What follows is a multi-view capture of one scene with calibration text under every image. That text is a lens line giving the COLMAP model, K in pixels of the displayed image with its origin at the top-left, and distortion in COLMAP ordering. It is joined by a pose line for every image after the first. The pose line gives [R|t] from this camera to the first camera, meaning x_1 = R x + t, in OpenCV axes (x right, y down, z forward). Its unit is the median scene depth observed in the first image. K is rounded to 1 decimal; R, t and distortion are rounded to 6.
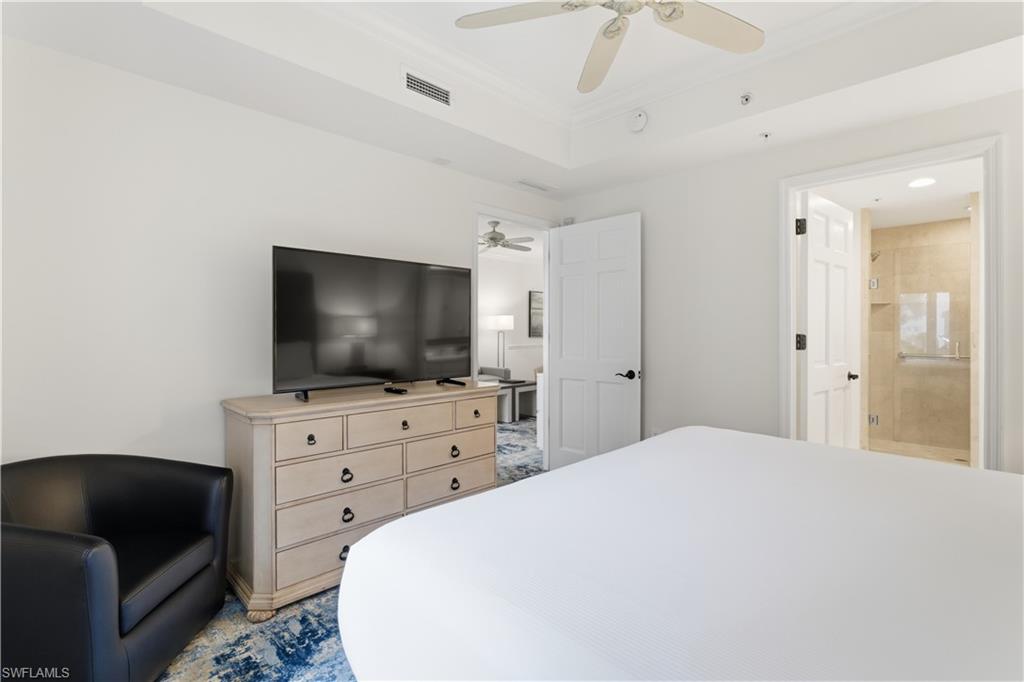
lens RADIAL K [[464.0, 0, 514.1], [0, 464.0, 344.4], [0, 0, 1]] dist [-0.008290, 0.001664]
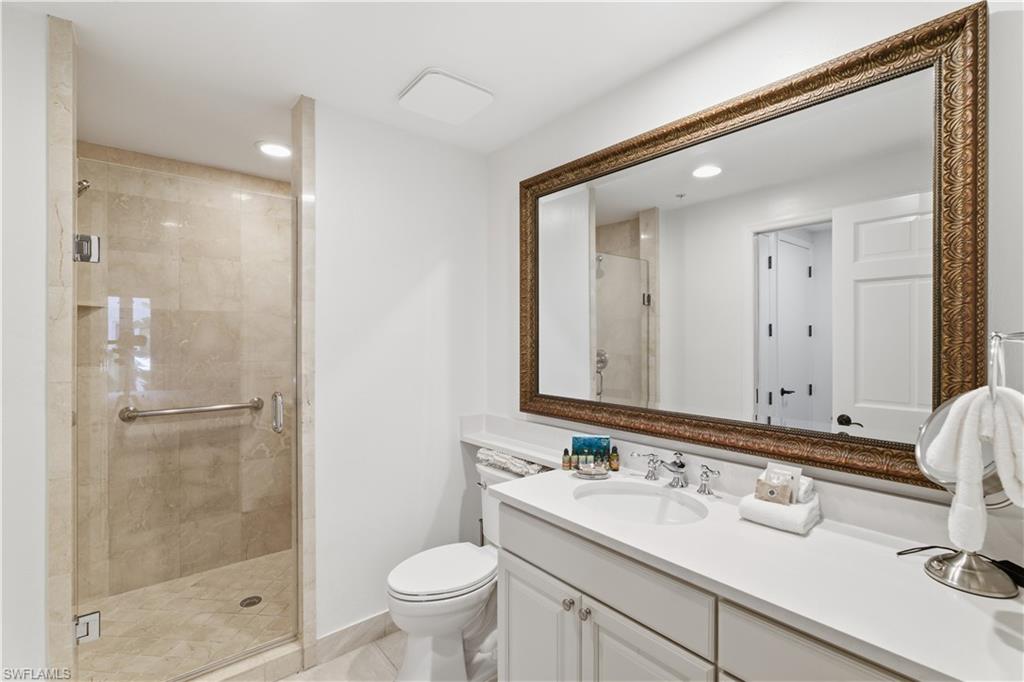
lens RADIAL K [[464.0, 0, 514.1], [0, 464.0, 344.4], [0, 0, 1]] dist [-0.008290, 0.001664]
pose [[0.088043, -0.002423, 0.996114, 0.387634], [0.011359, 0.999934, 0.001428, -0.048679], [-0.996052, 0.011189, 0.088065, 0.547733]]
